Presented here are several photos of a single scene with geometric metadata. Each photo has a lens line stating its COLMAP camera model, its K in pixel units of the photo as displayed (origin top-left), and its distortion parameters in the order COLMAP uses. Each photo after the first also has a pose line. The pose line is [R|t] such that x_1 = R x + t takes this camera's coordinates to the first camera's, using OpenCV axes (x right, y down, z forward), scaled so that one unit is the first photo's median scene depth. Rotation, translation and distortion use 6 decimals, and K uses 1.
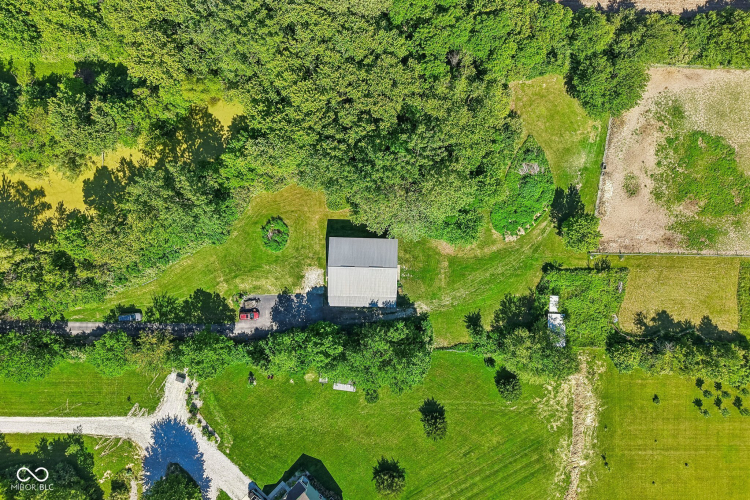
lens RADIAL K [[515.6, 0, 375.0], [0, 515.6, 250.0], [0, 0, 1]] dist [0.008269, -0.003106]
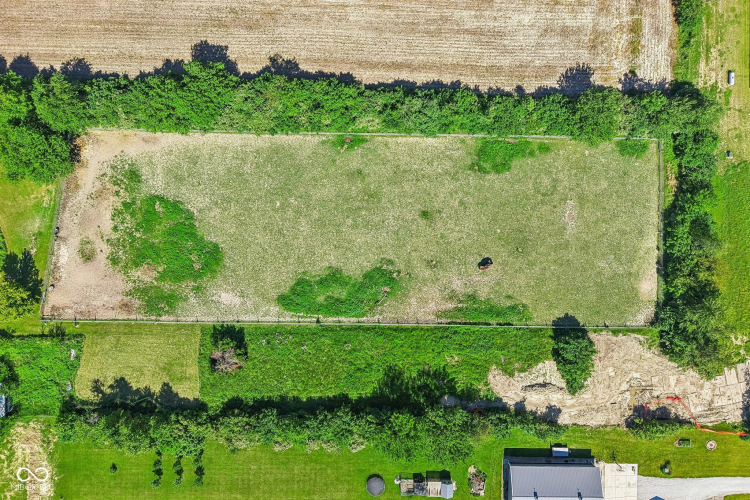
lens RADIAL K [[515.6, 0, 375.0], [0, 515.6, 250.0], [0, 0, 1]] dist [0.008269, -0.003106]
pose [[0.999996, 0.002437, -0.001654, 1.043386], [-0.002439, 0.999997, -0.001022, -0.126014], [0.001651, 0.001026, 0.999998, 0.018901]]
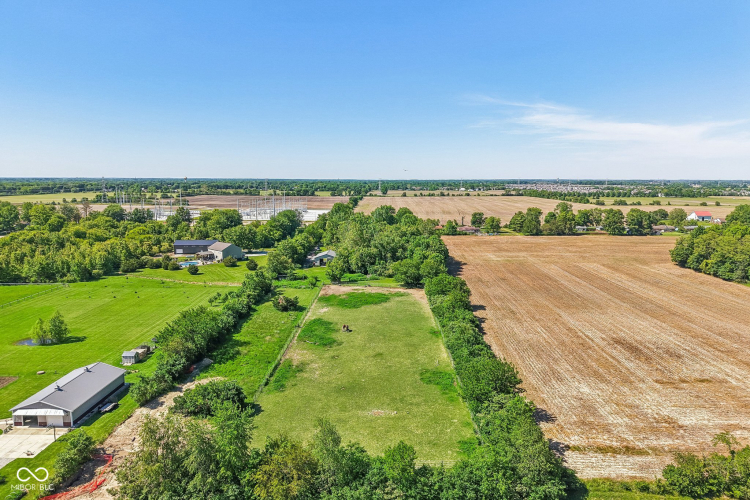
lens RADIAL K [[515.6, 0, 375.0], [0, 515.6, 250.0], [0, 0, 1]] dist [0.008269, -0.003106]
pose [[-0.006437, 0.127598, -0.991805, 2.226333], [-0.999907, -0.012766, 0.004847, -0.189294], [-0.012043, 0.991744, 0.127668, 0.639050]]
